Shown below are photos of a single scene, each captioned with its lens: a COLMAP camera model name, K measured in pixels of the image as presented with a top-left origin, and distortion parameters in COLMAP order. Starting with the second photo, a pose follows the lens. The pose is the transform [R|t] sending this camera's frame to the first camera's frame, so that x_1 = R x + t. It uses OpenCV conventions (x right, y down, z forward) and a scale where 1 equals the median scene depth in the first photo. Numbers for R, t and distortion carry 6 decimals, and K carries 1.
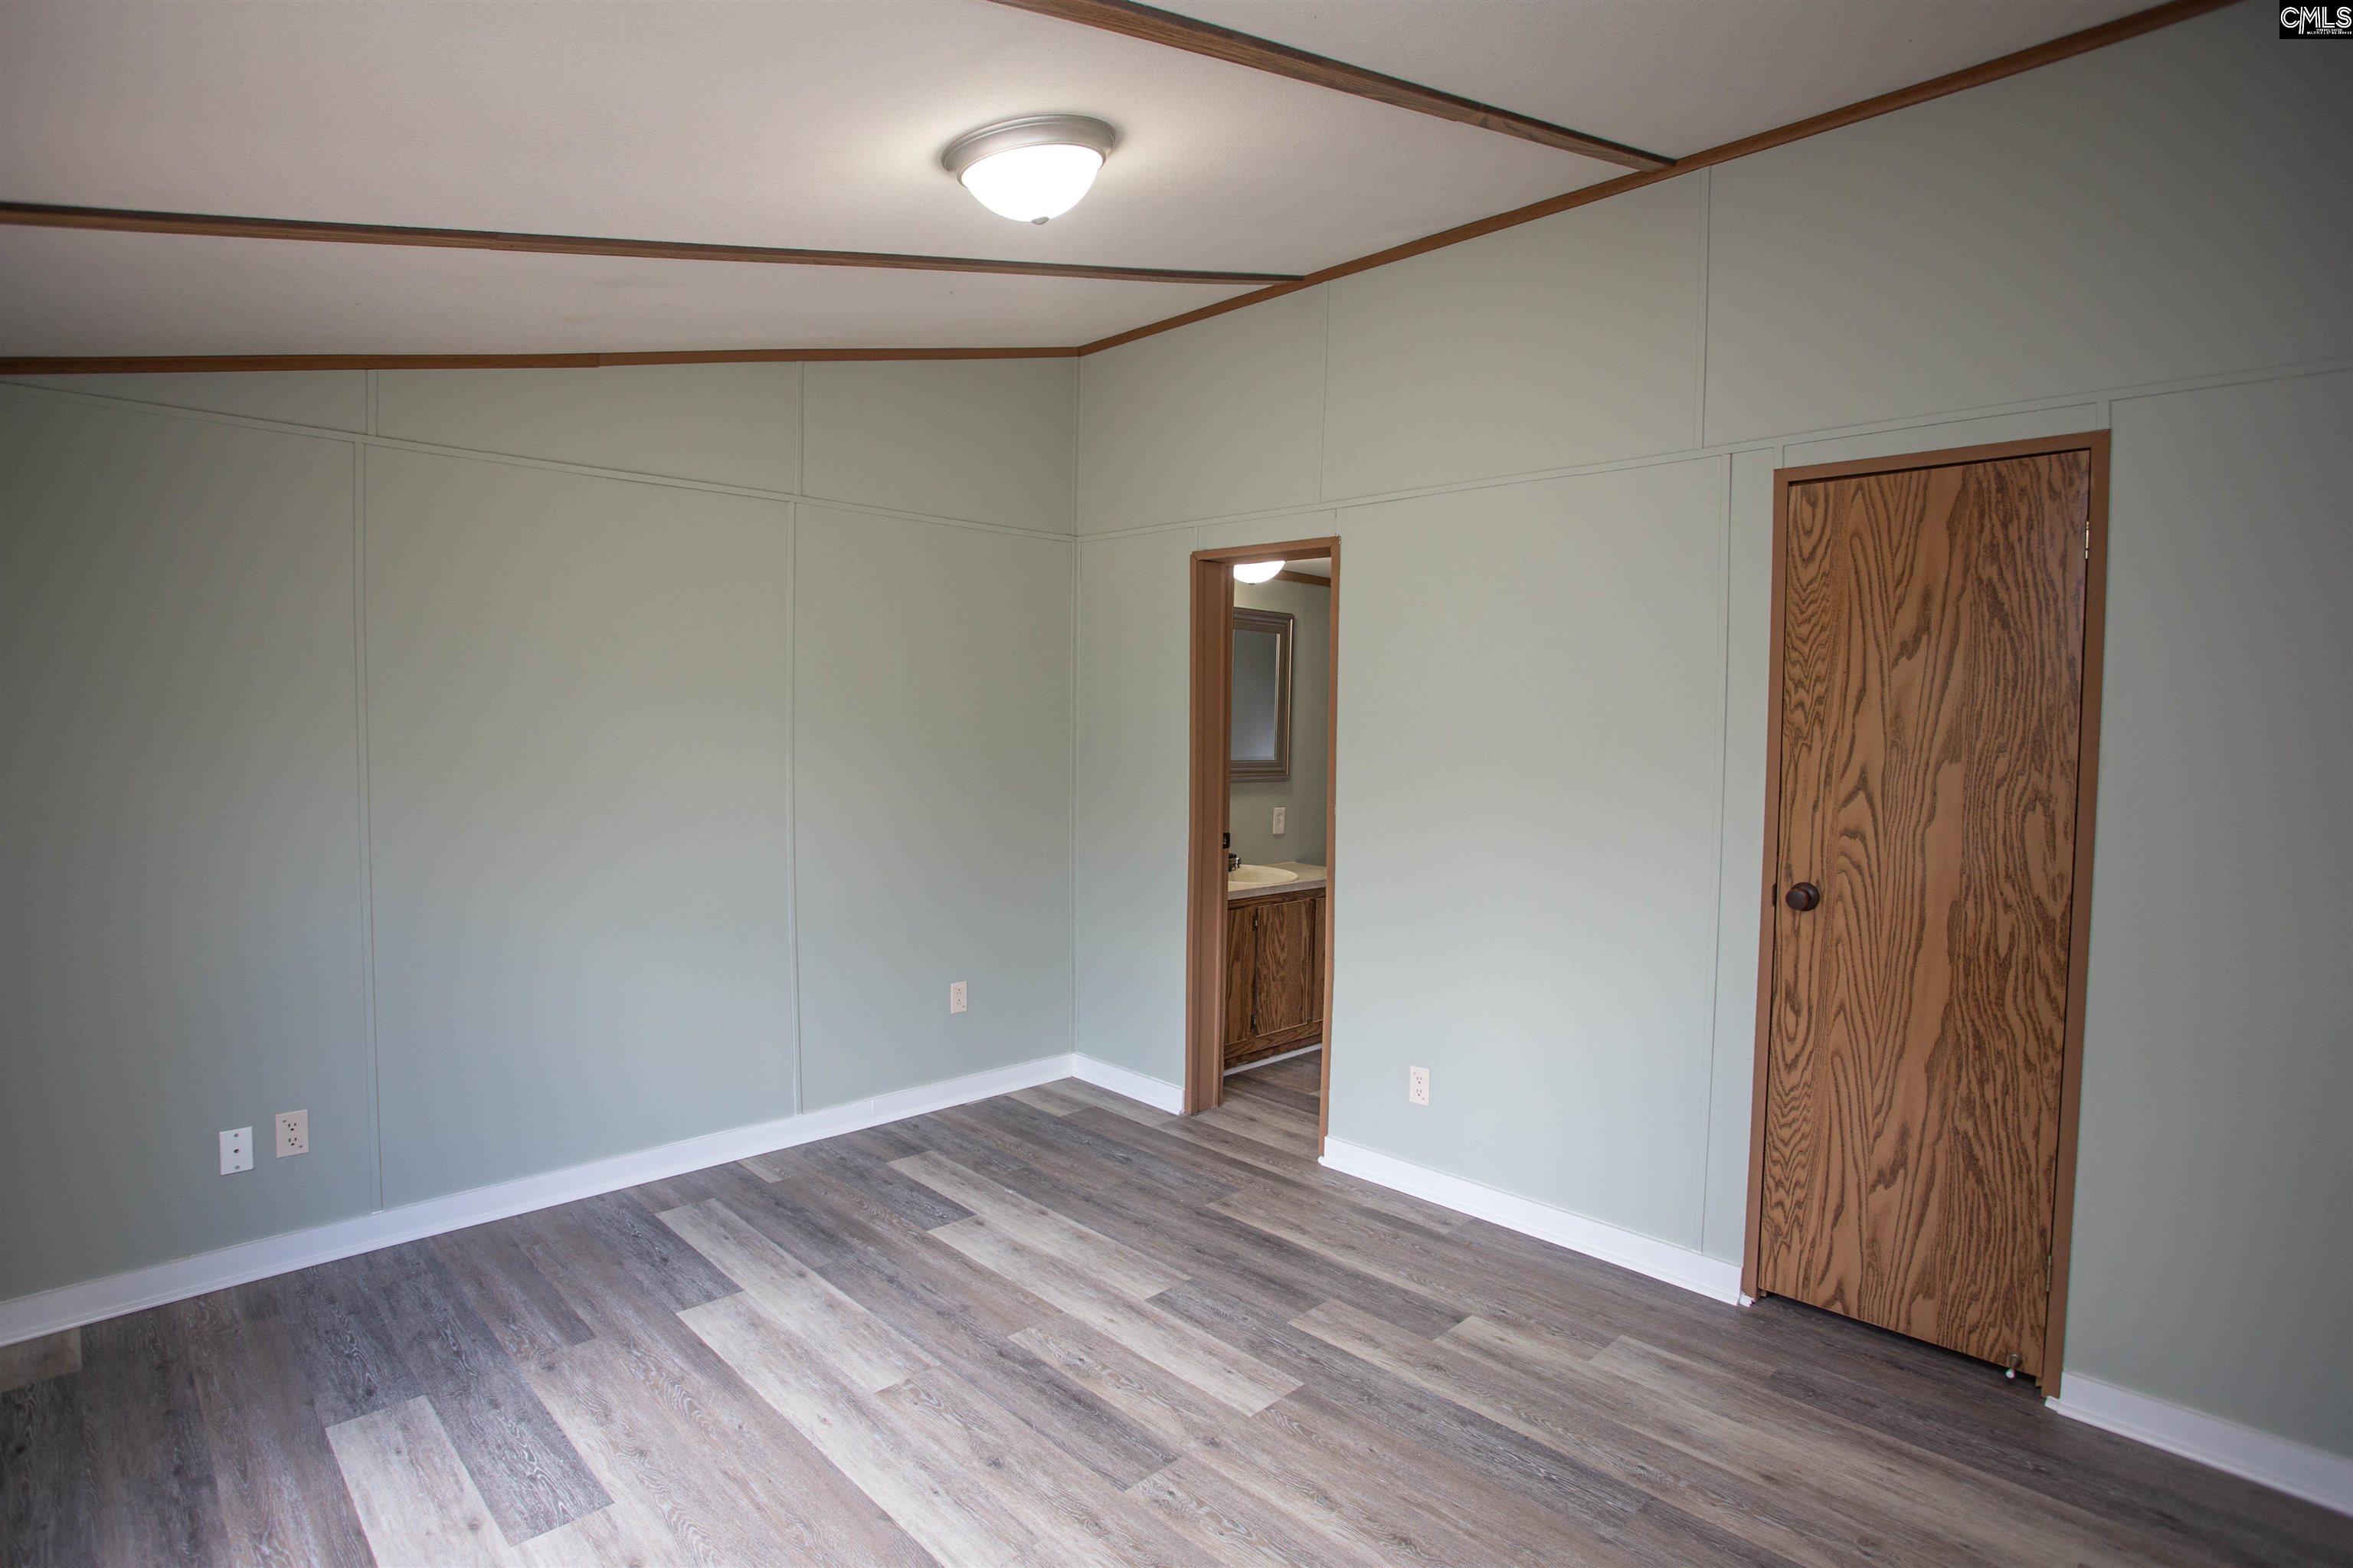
lens RADIAL K [[1163.8, 0, 1133.8], [0, 1163.8, 781.5], [0, 0, 1]] dist [-0.083503, 0.037579]
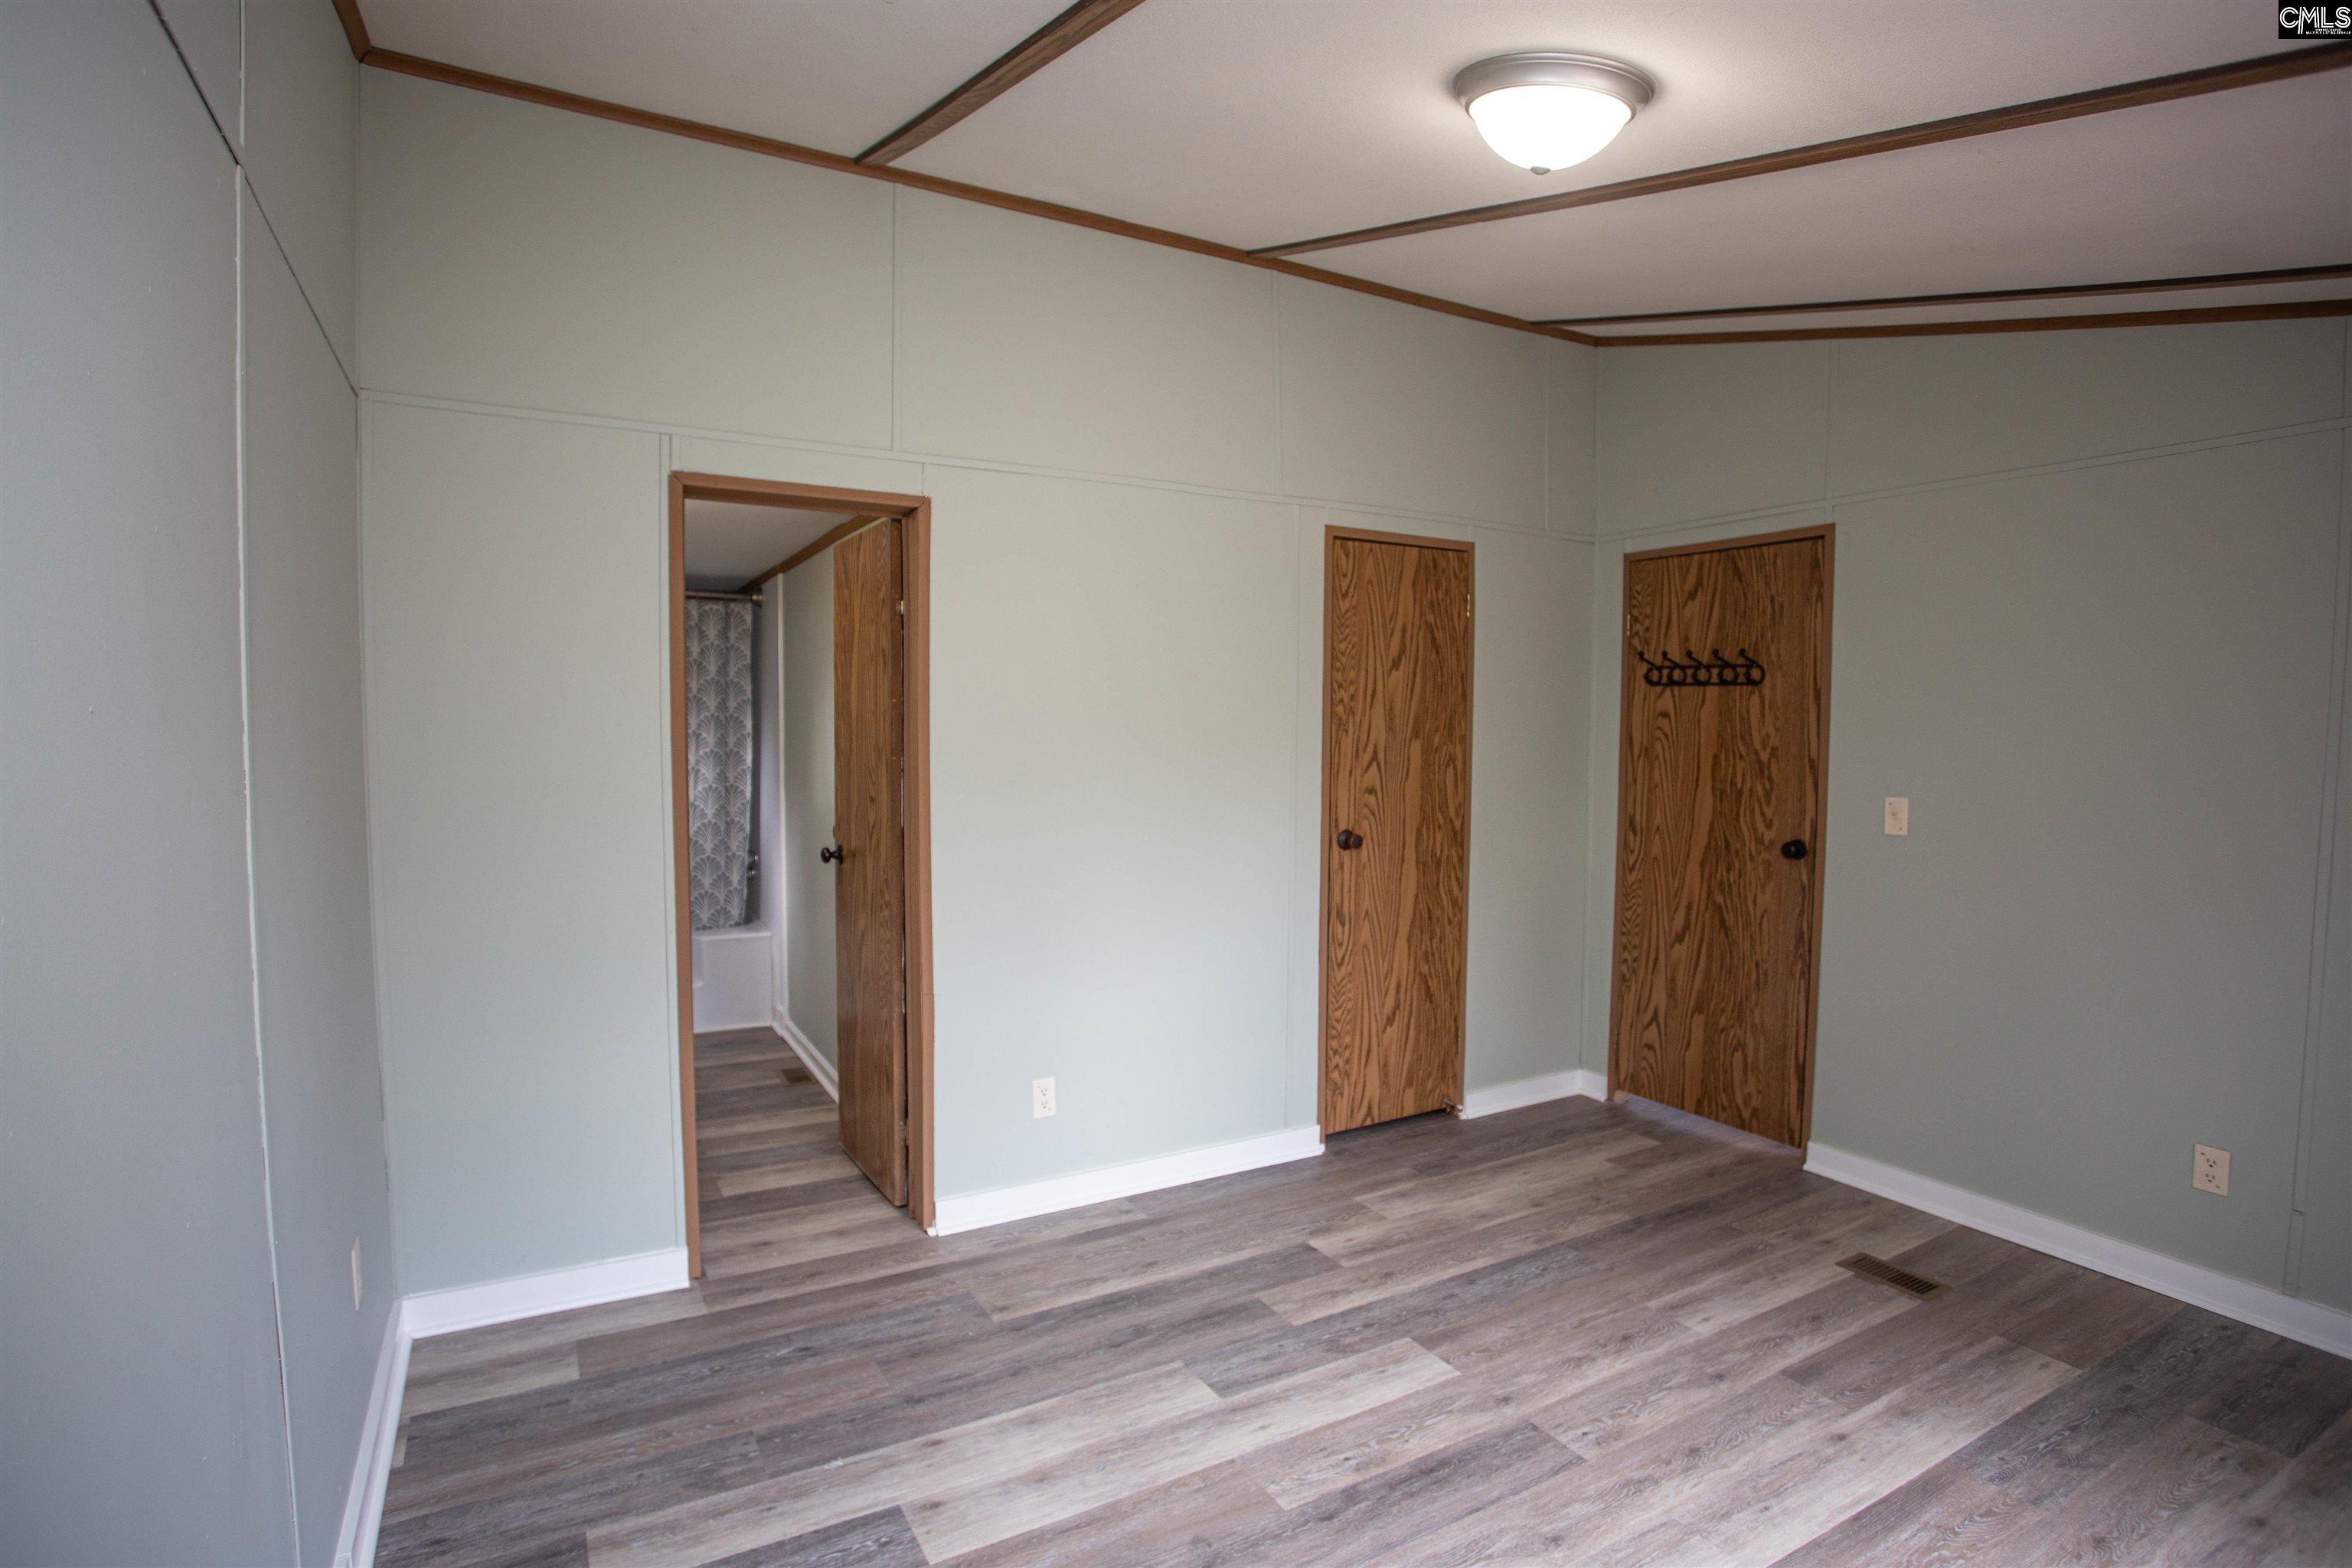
lens RADIAL K [[1179.8, 0, 1157.0], [0, 1179.8, 783.1], [0, 0, 1]] dist [-0.088196, 0.040027]
pose [[0.240720, -0.059114, 0.968793, -0.833842], [0.047674, 0.997659, 0.049030, -0.047538], [-0.969423, 0.034383, 0.242974, 0.856132]]
